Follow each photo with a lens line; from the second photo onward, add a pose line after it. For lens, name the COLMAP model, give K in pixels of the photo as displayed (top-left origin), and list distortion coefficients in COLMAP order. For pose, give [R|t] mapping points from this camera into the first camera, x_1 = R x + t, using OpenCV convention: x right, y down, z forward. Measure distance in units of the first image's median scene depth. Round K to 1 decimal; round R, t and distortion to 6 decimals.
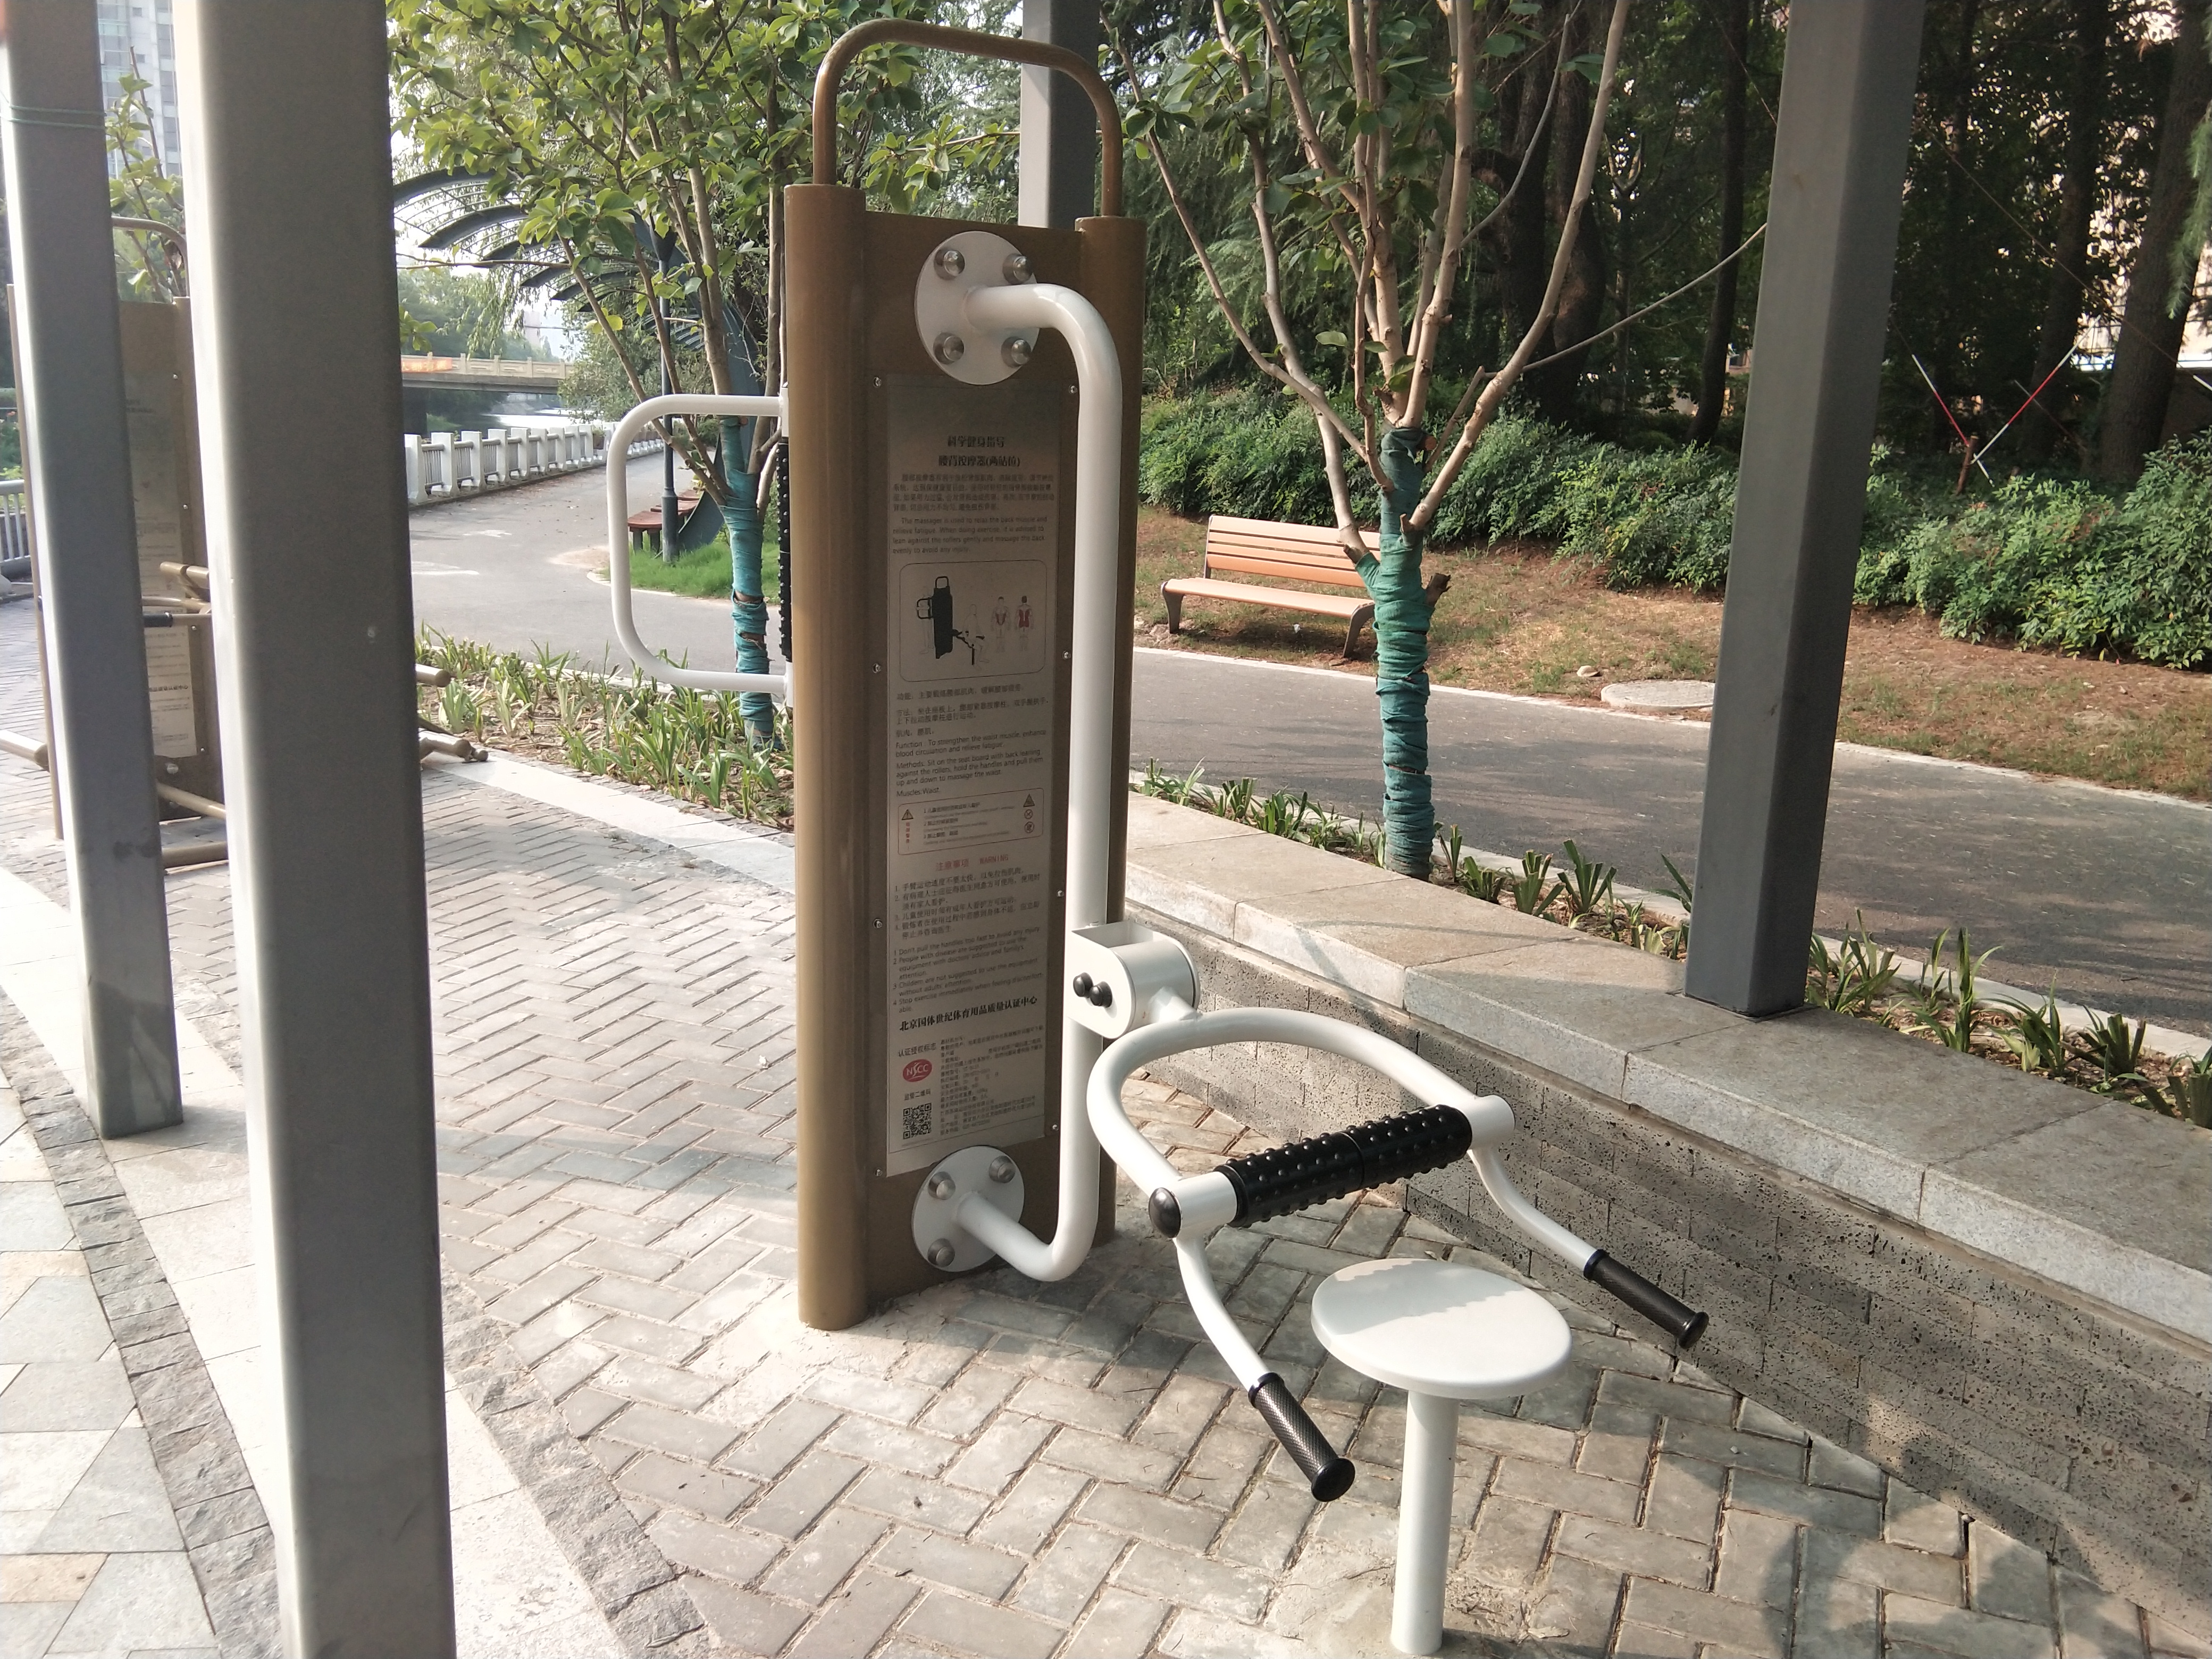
lens RADIAL K [[1736.3, 0, 1090.0], [0, 1736.3, 822.2], [0, 0, 1]] dist [0.128812, -0.194699]
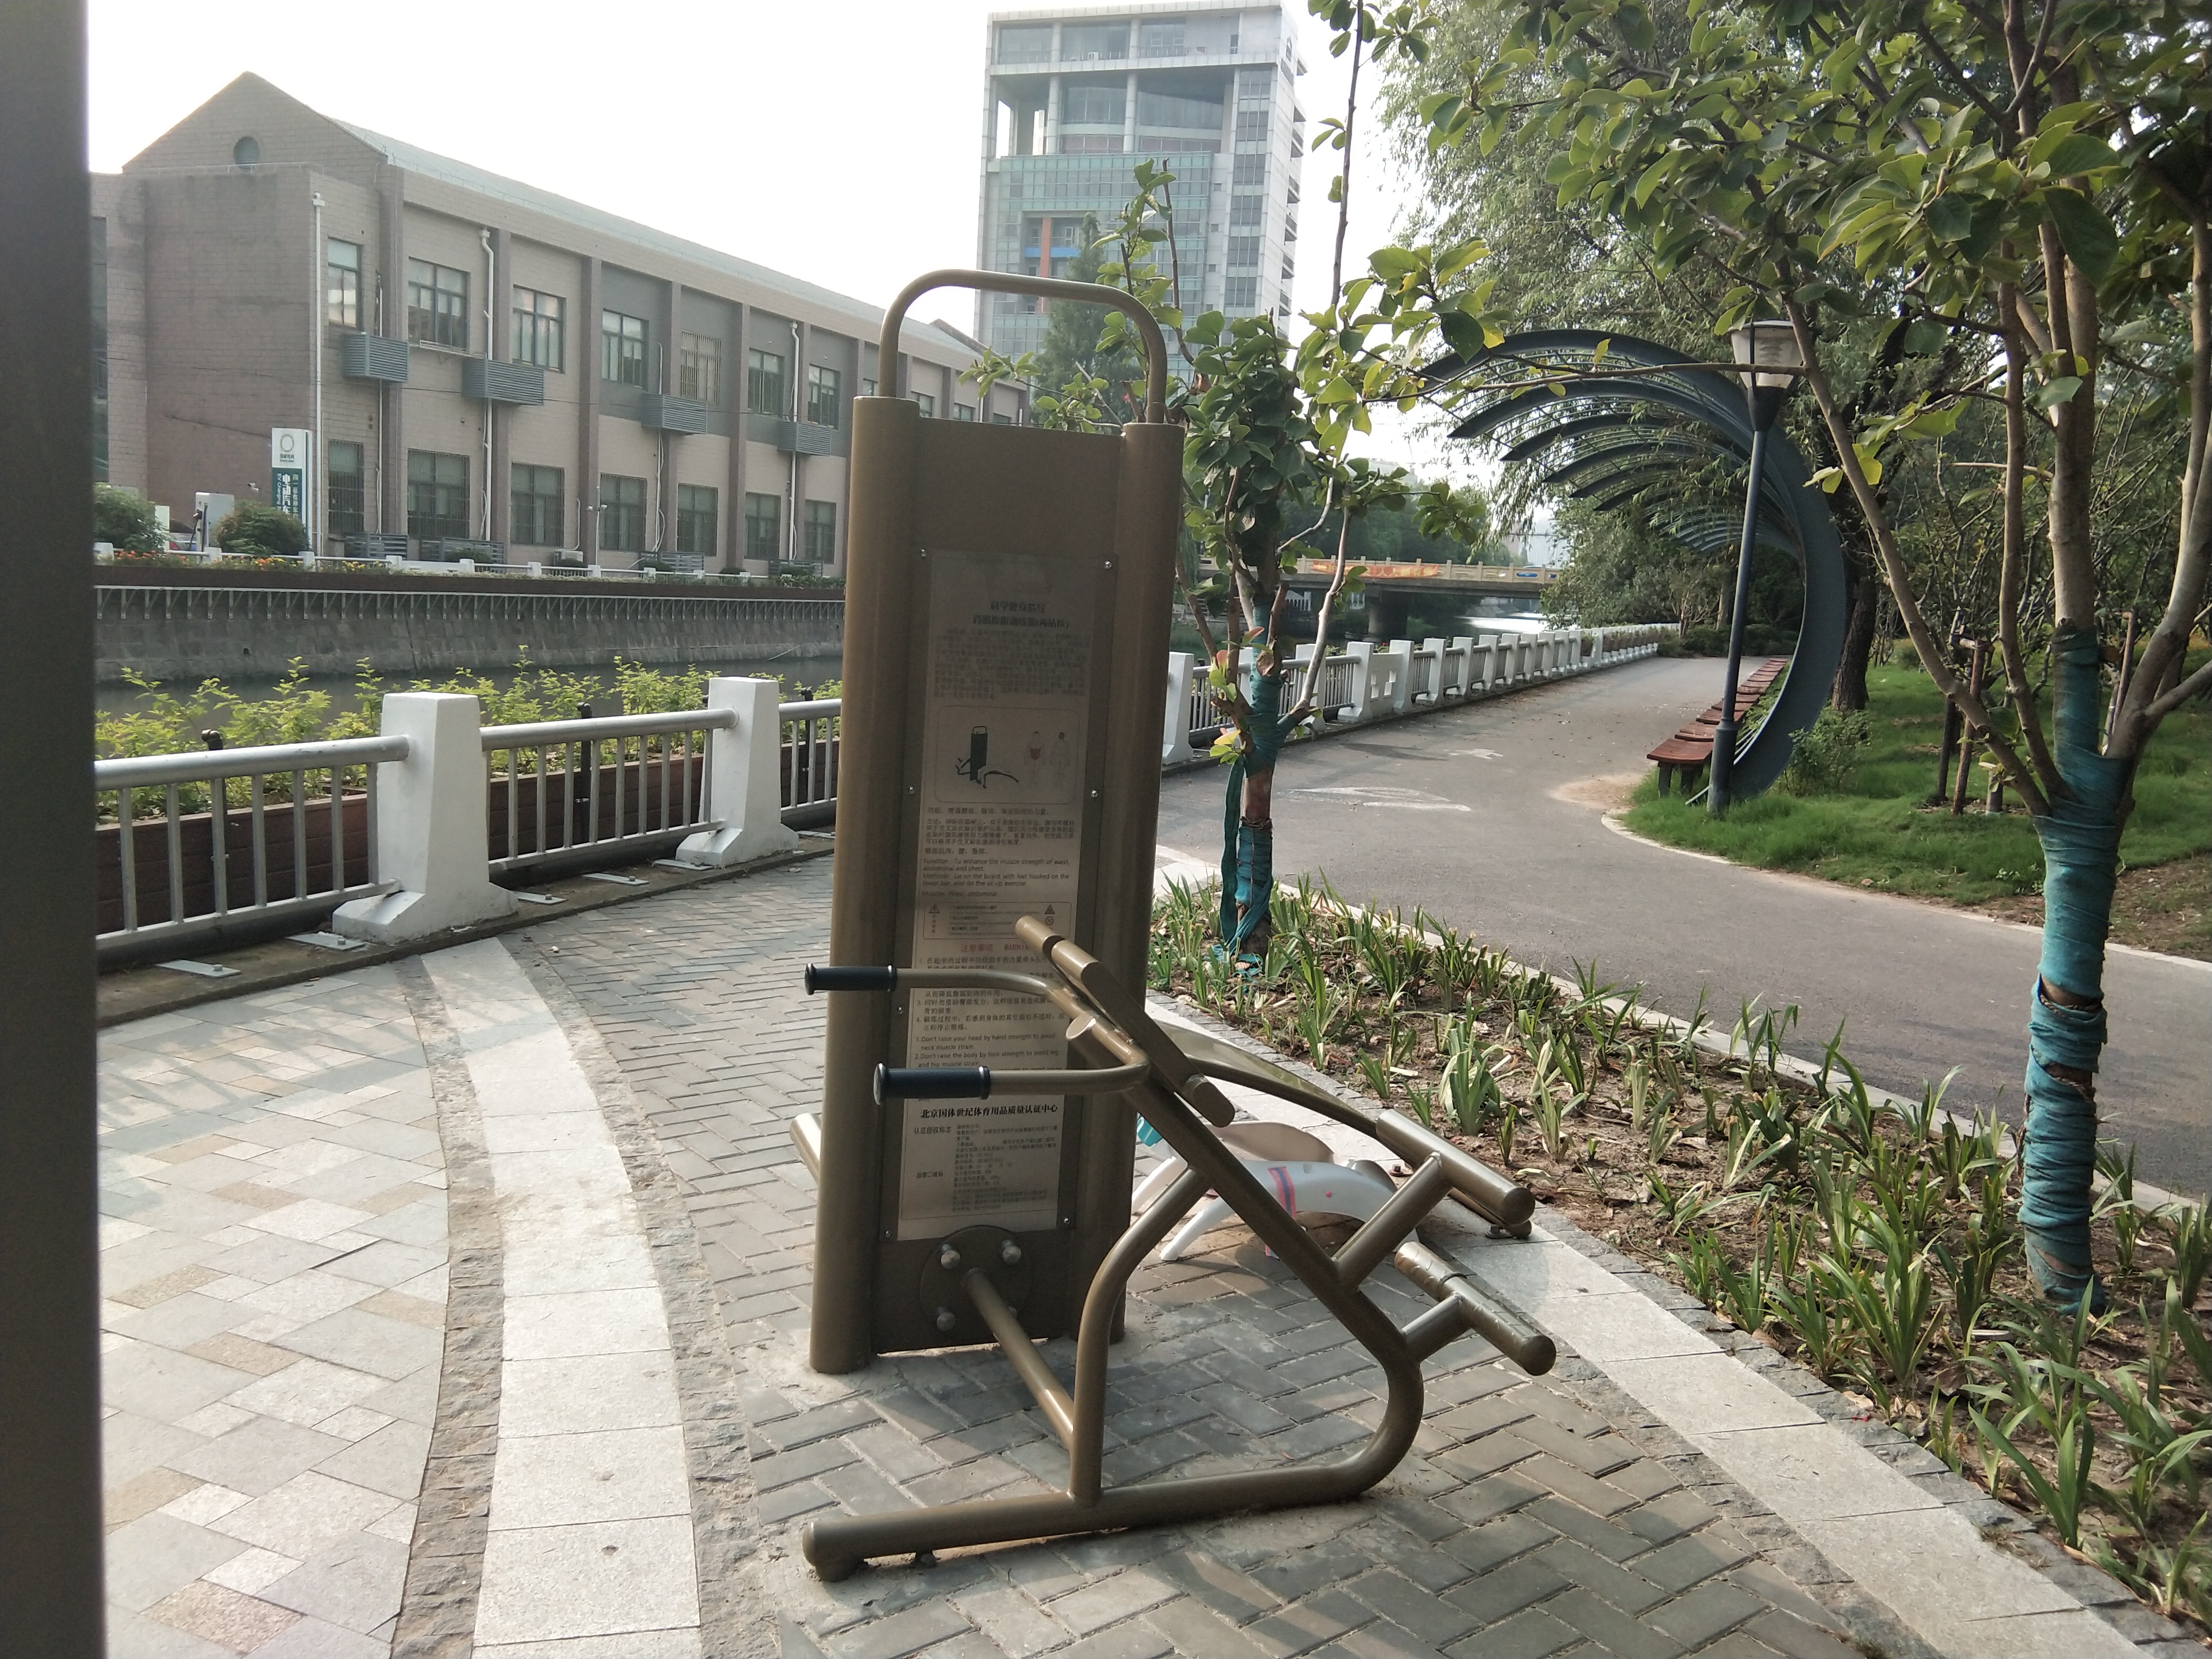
lens RADIAL K [[1736.3, 0, 1090.0], [0, 1736.3, 822.2], [0, 0, 1]] dist [0.128812, -0.194699]
pose [[0.863504, 0.082677, -0.497519, -0.050194], [-0.137662, 0.987651, -0.074803, -0.026739], [0.485191, 0.133082, 0.864222, 0.111285]]
